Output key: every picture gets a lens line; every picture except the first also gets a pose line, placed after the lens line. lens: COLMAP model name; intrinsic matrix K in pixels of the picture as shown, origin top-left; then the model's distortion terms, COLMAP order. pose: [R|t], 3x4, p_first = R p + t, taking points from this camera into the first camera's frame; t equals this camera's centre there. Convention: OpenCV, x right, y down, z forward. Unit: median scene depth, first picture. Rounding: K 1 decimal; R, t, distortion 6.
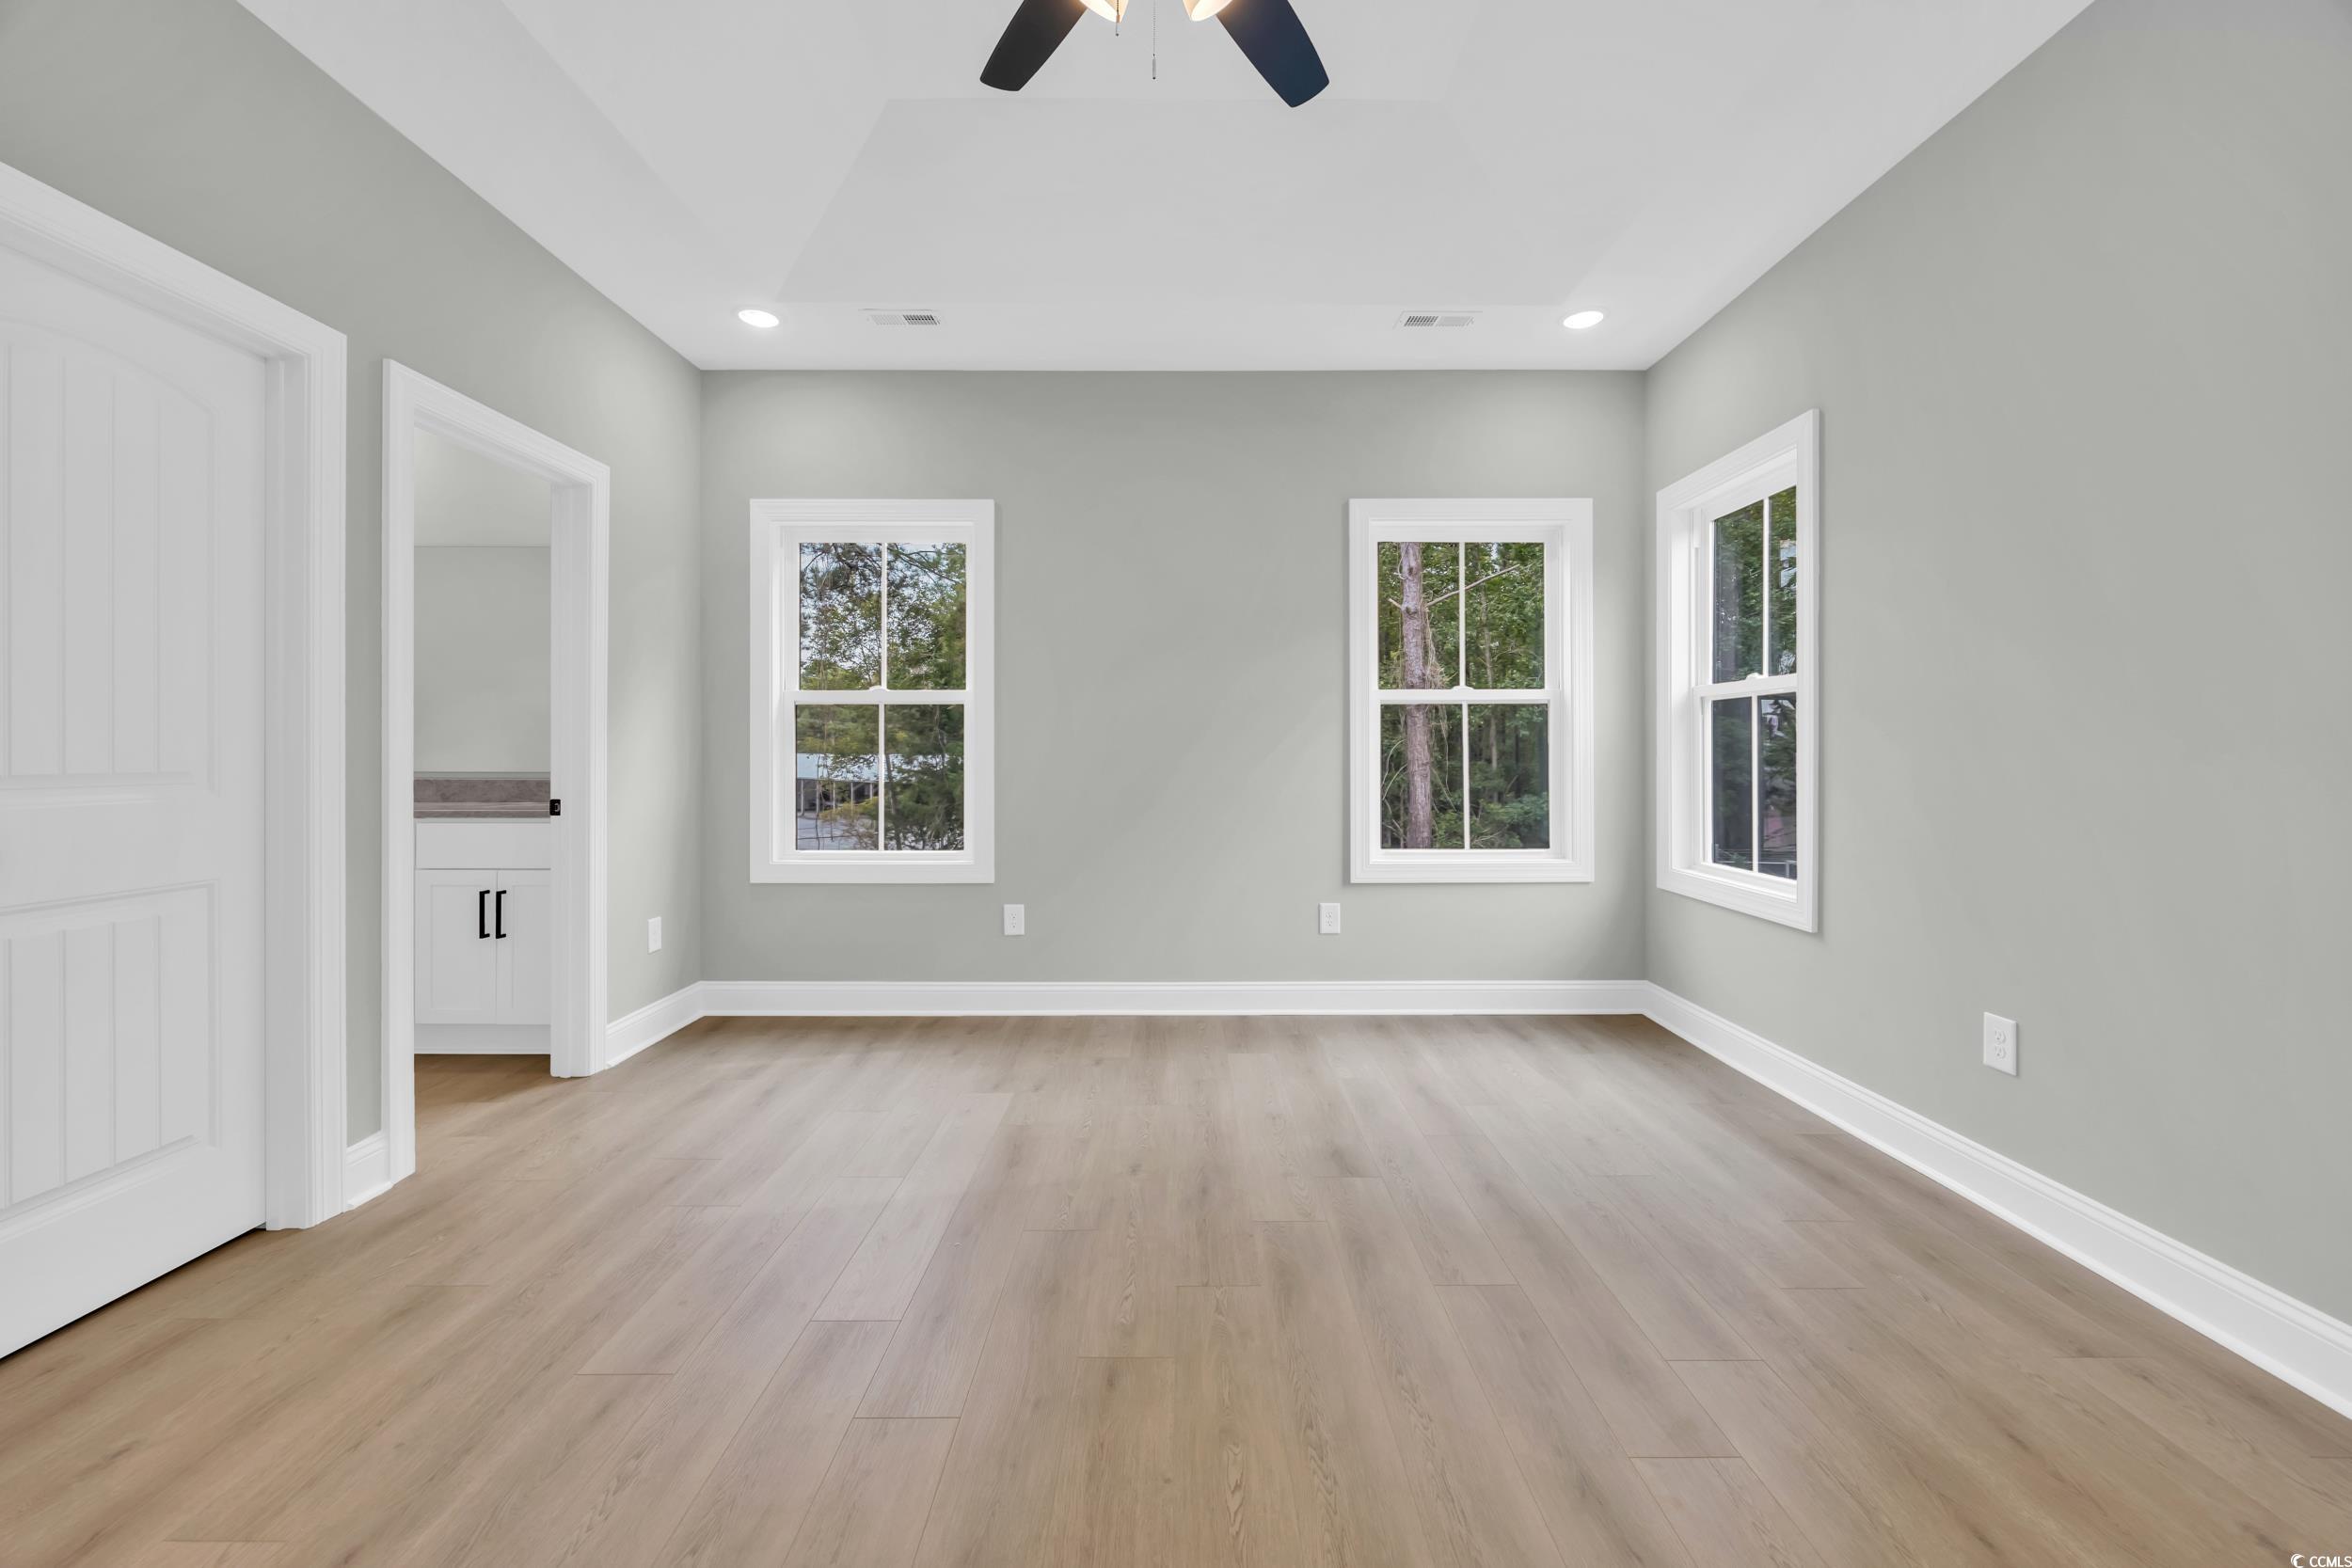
lens RADIAL K [[923.6, 0, 1171.3], [0, 923.6, 764.3], [0, 0, 1]] dist [-0.003951, -0.000401]
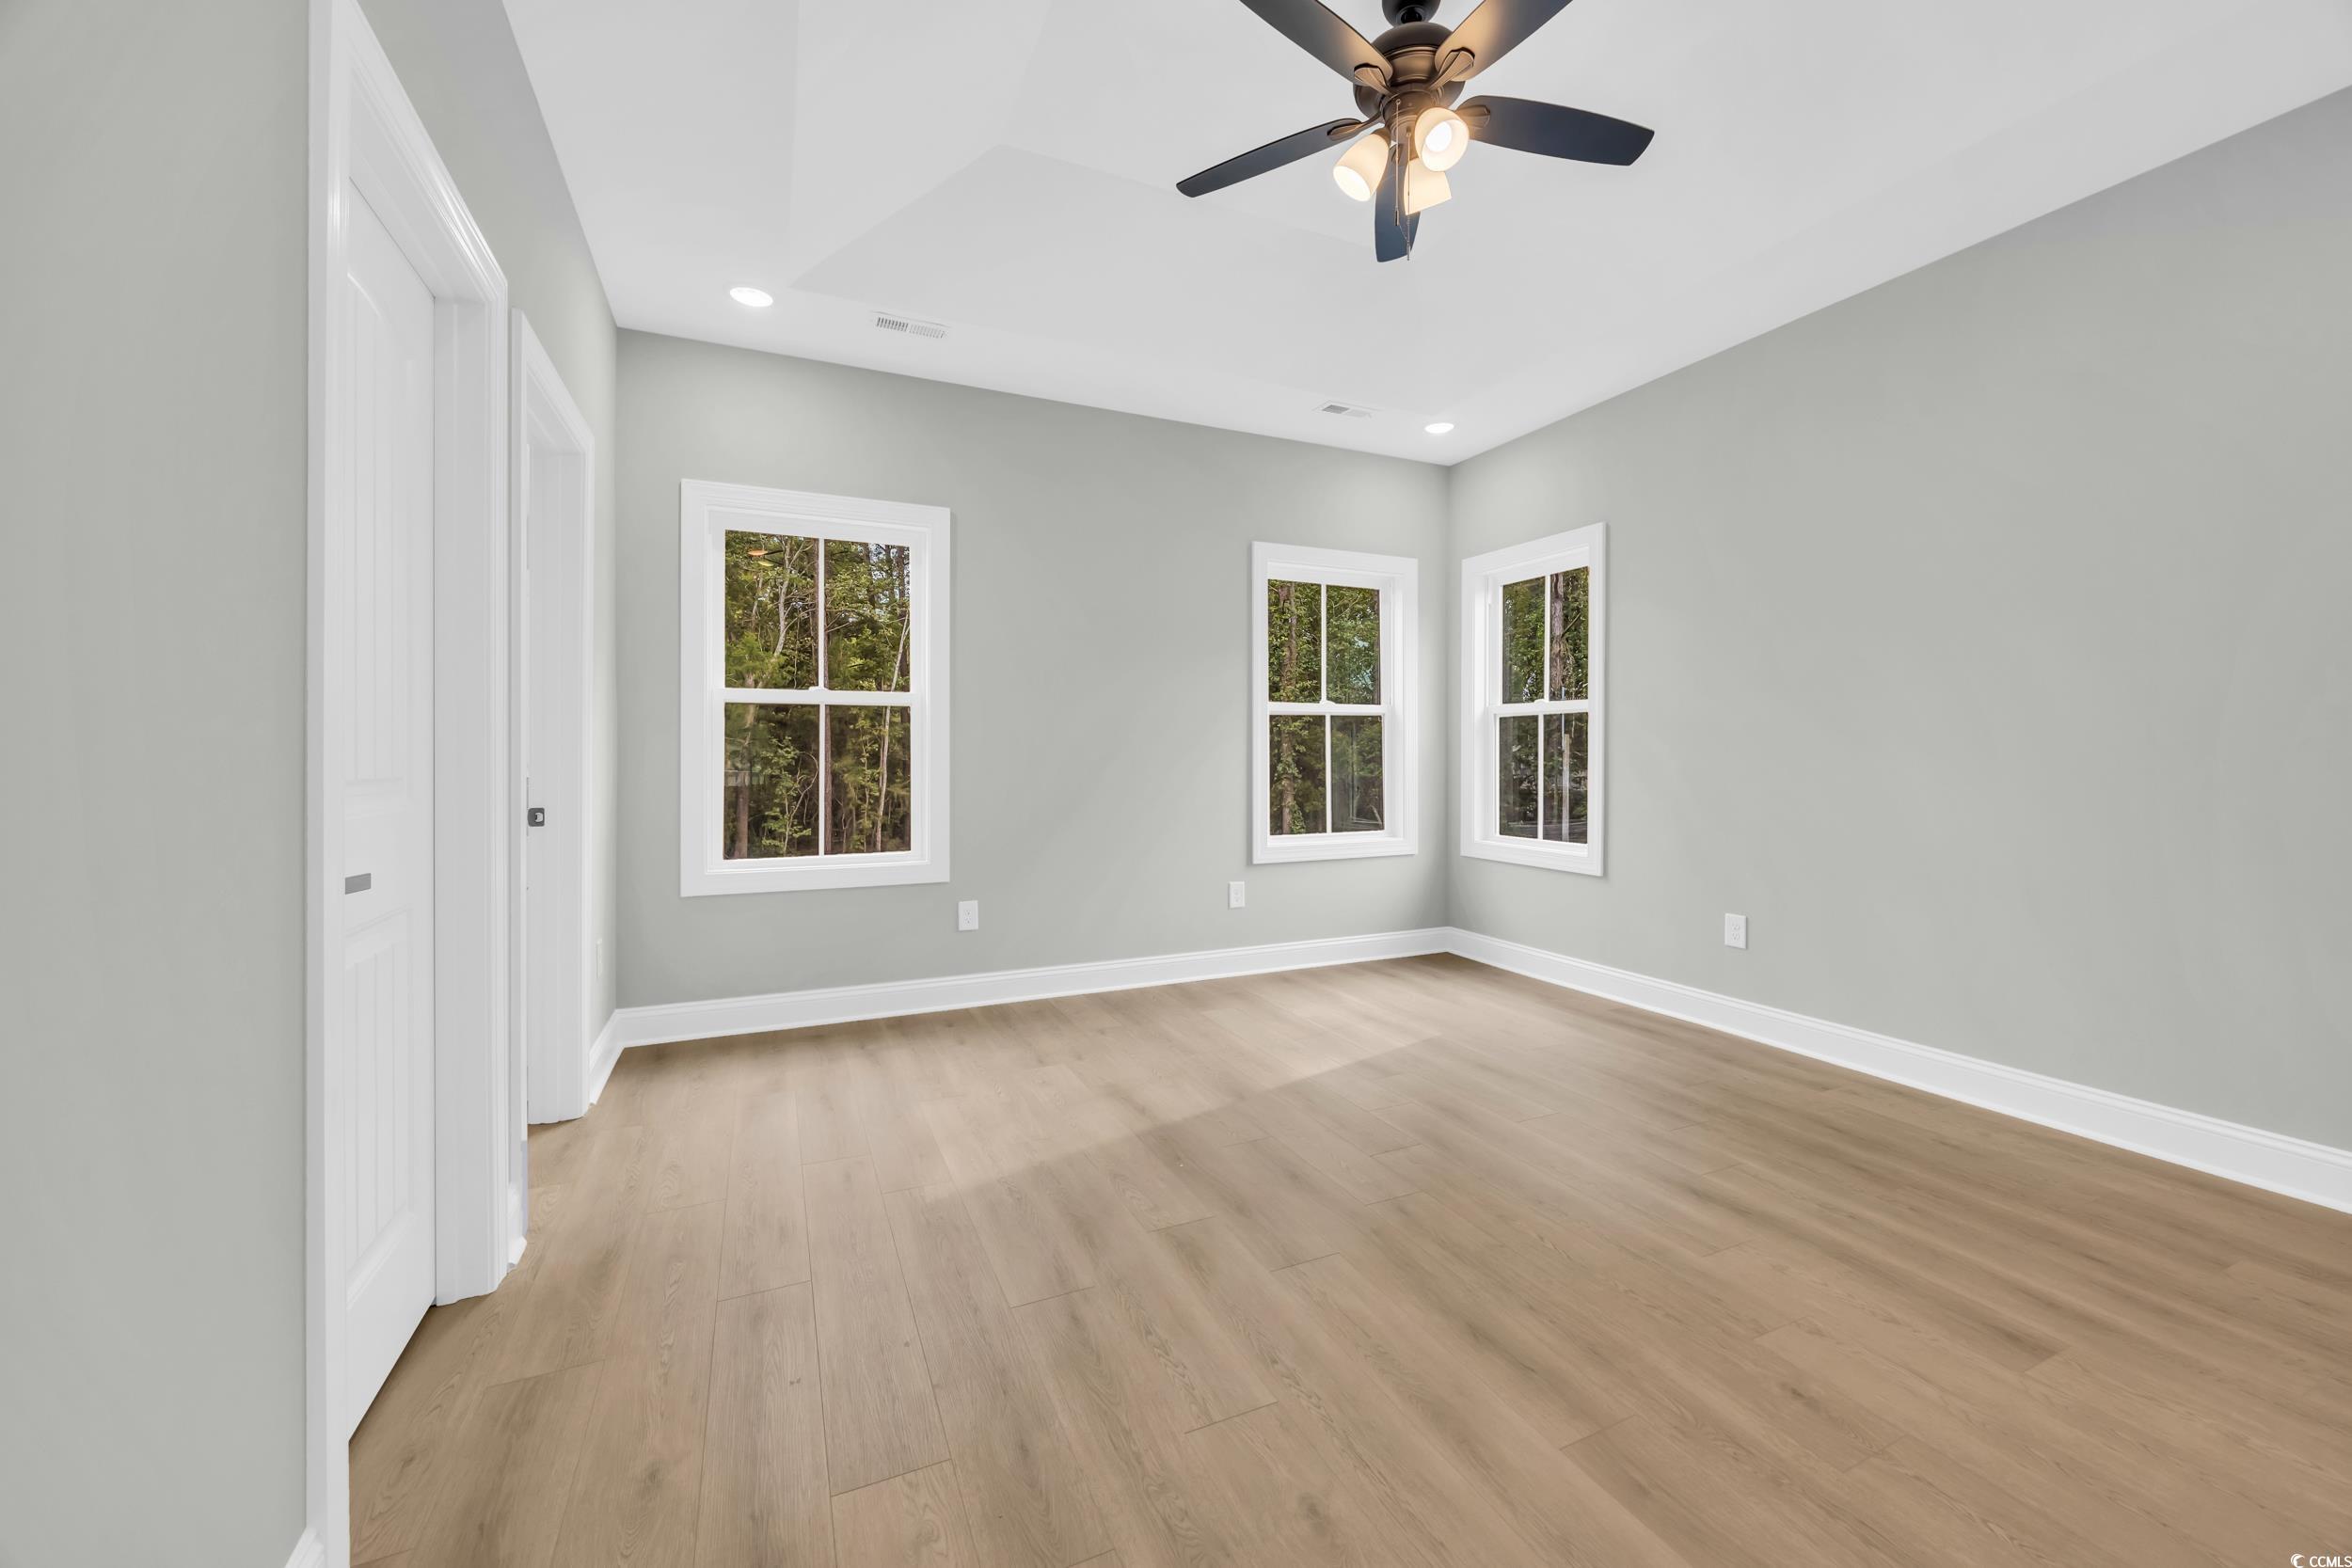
lens RADIAL K [[923.6, 0, 1189.1], [0, 923.6, 772.0], [0, 0, 1]] dist [-0.003951, -0.000401]
pose [[0.906182, -0.007847, 0.422815, -0.414927], [0.006216, 0.999967, 0.005236, 0.003182], [-0.422843, -0.002116, 0.906201, -0.047651]]
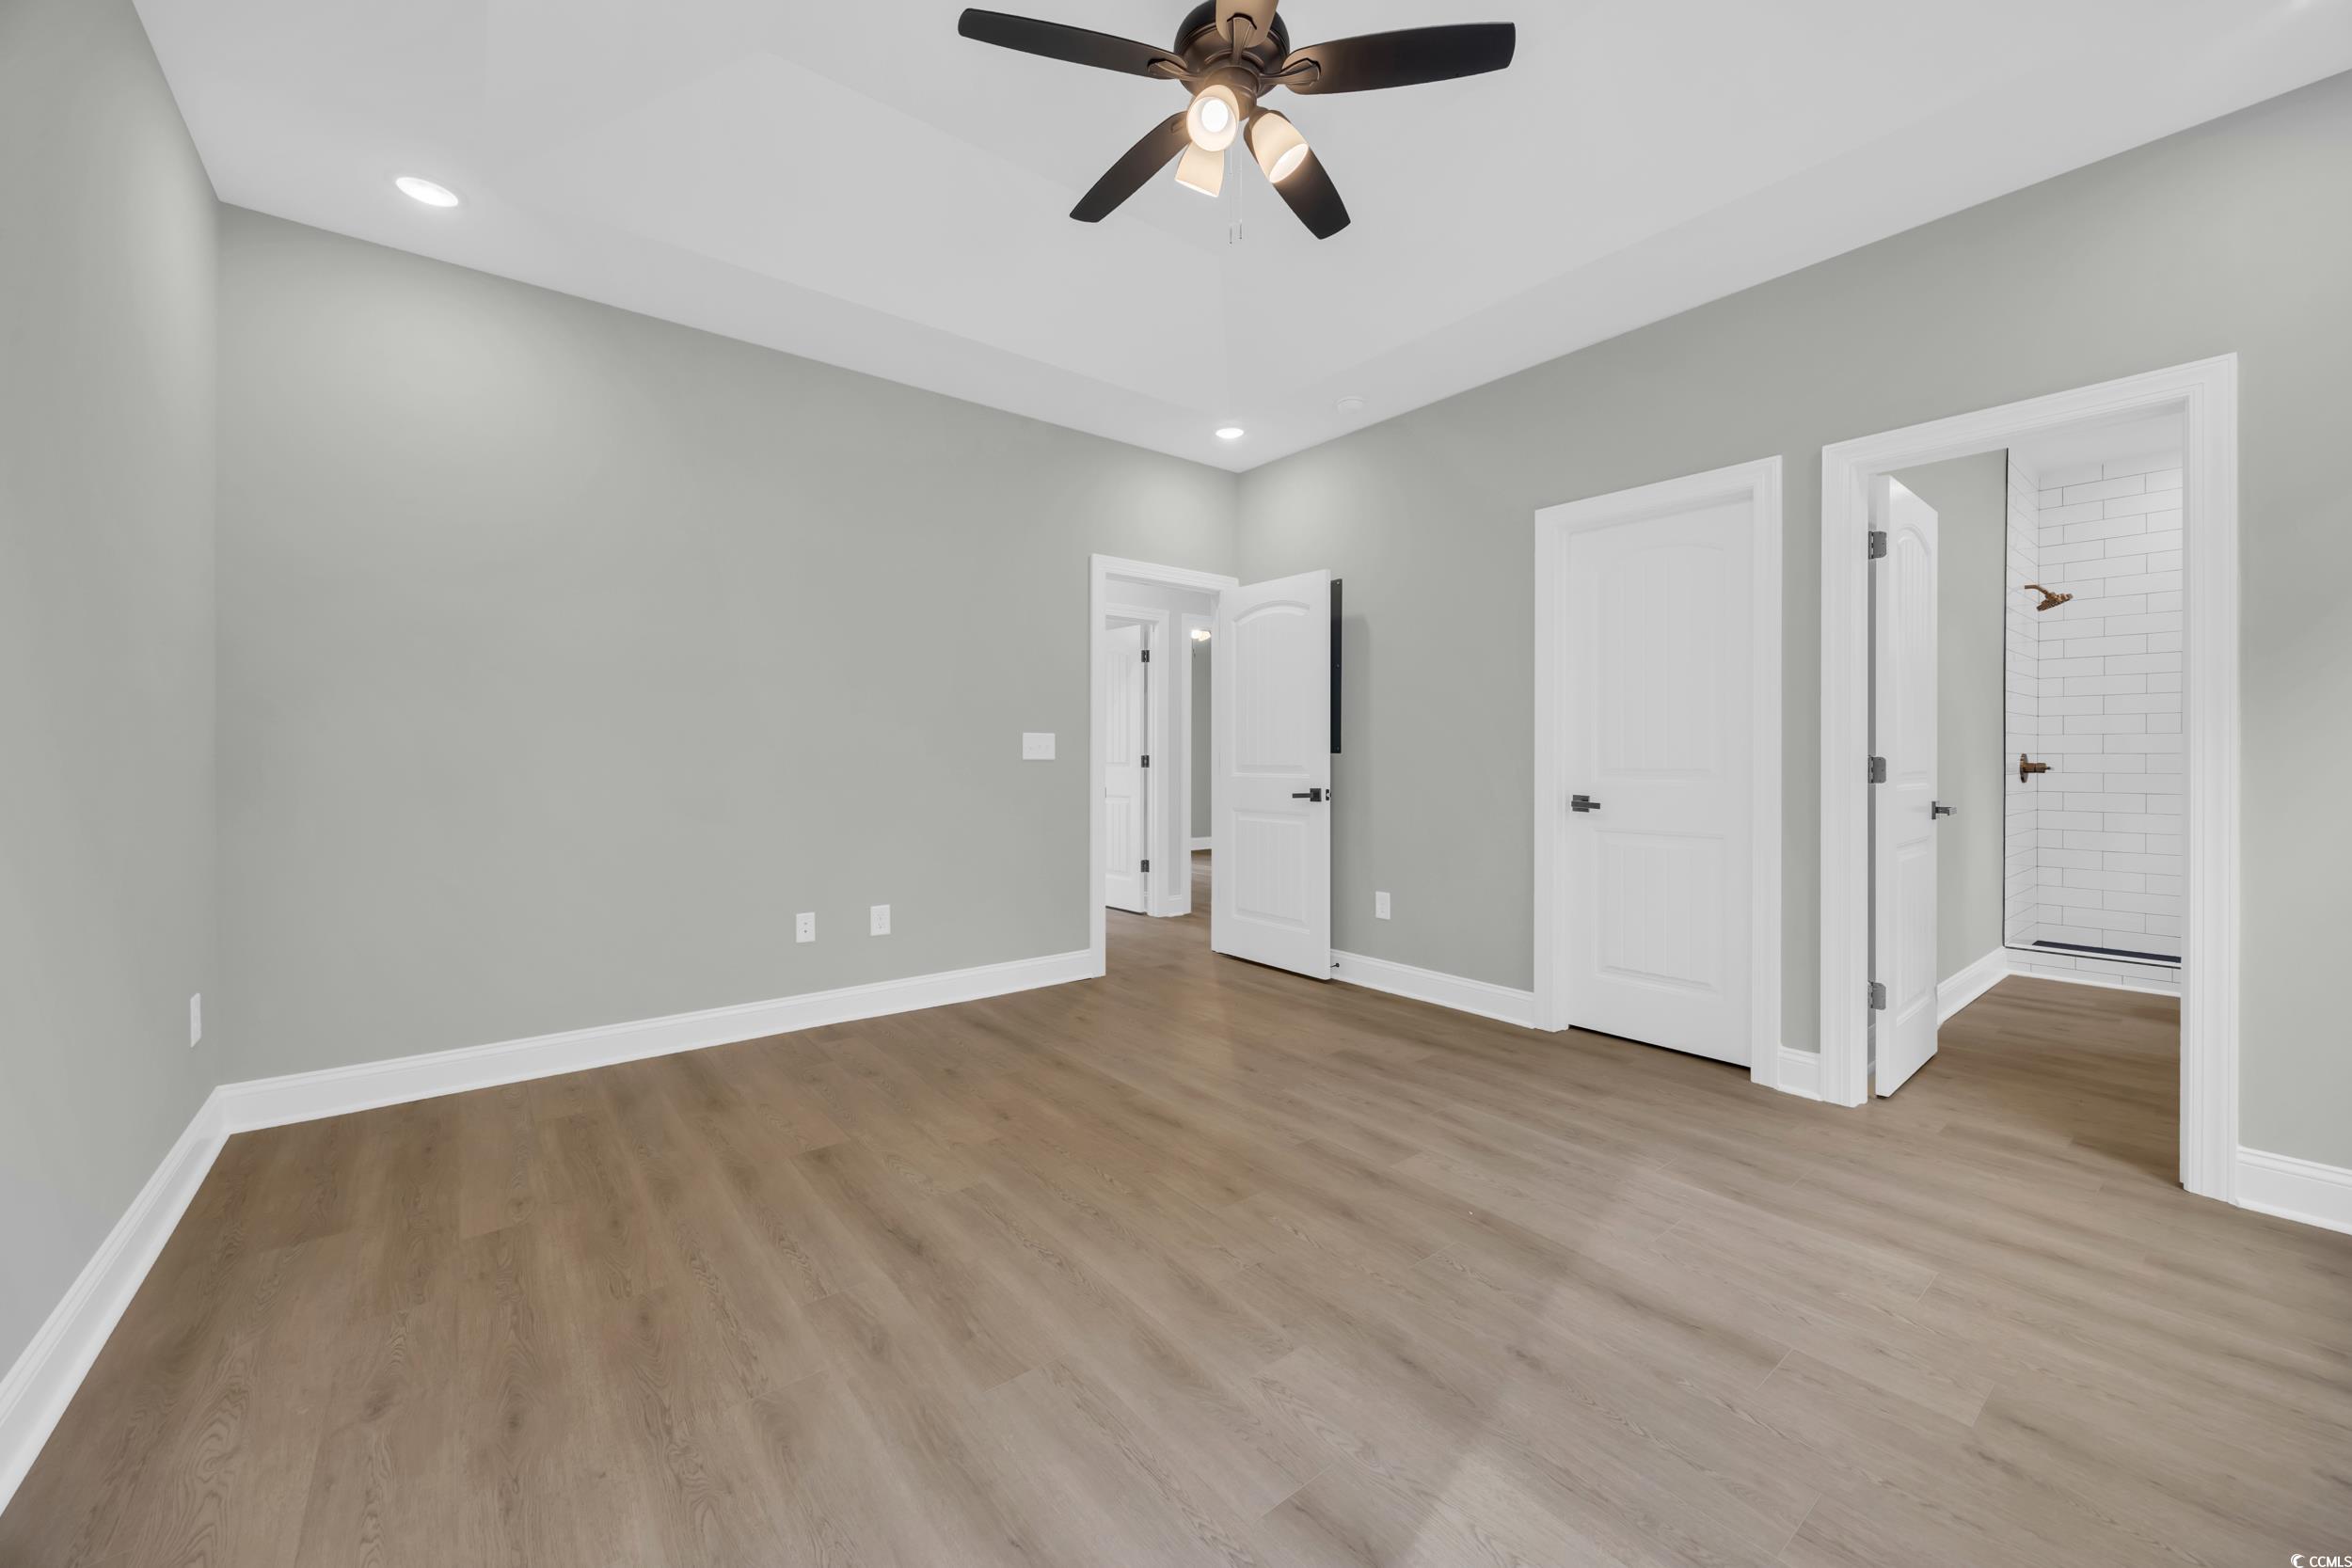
lens RADIAL K [[923.6, 0, 1198.7], [0, 923.6, 746.5], [0, 0, 1]] dist [-0.003951, -0.000401]
pose [[-0.773388, -0.006802, -0.633897, 0.402100], [-0.007378, 0.999971, -0.001729, -0.012129], [0.633890, 0.003339, -0.773416, 0.934719]]
